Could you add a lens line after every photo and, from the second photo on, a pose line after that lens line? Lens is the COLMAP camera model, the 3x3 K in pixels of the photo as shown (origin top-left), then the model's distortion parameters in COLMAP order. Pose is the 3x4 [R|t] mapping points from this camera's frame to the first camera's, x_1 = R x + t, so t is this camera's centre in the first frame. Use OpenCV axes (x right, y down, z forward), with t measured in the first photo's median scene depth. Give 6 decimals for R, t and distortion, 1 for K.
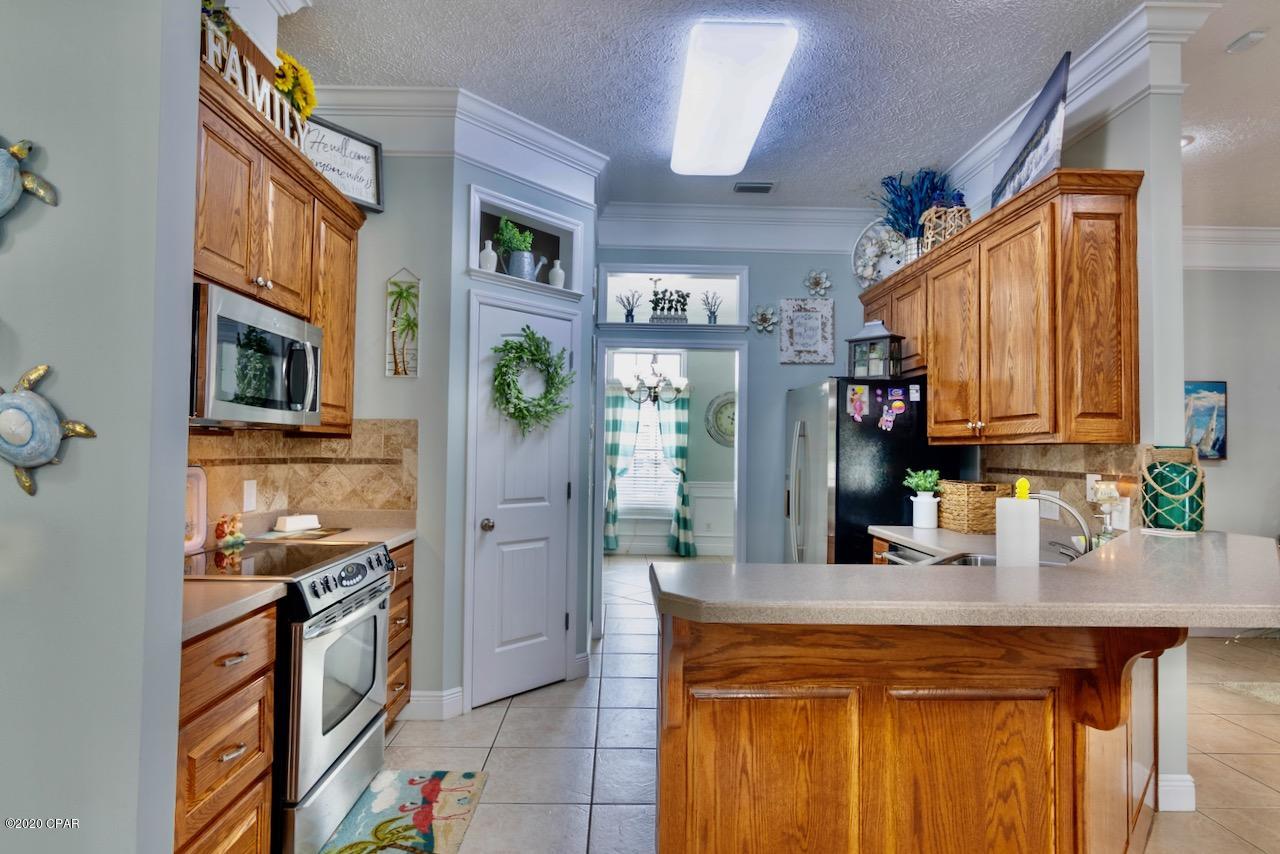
lens RADIAL K [[656.0, 0, 631.3], [0, 656.0, 427.4], [0, 0, 1]] dist [0.000620, -0.001245]
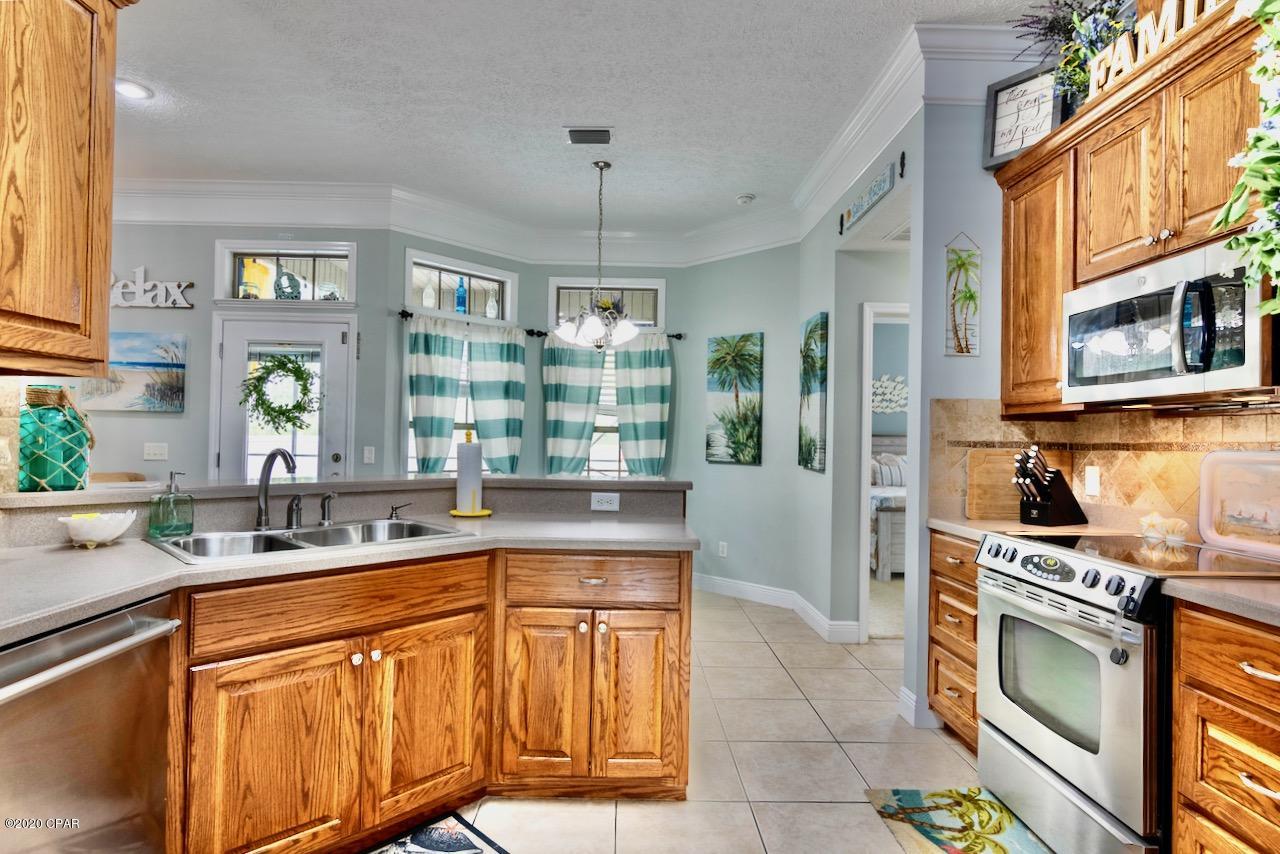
lens RADIAL K [[656.0, 0, 638.0], [0, 656.0, 432.8], [0, 0, 1]] dist [0.000620, -0.001245]
pose [[-0.999386, -0.034828, -0.003690, 0.069281], [-0.034662, 0.998662, -0.038365, 0.053681], [0.005021, -0.038213, -0.999257, 1.027643]]
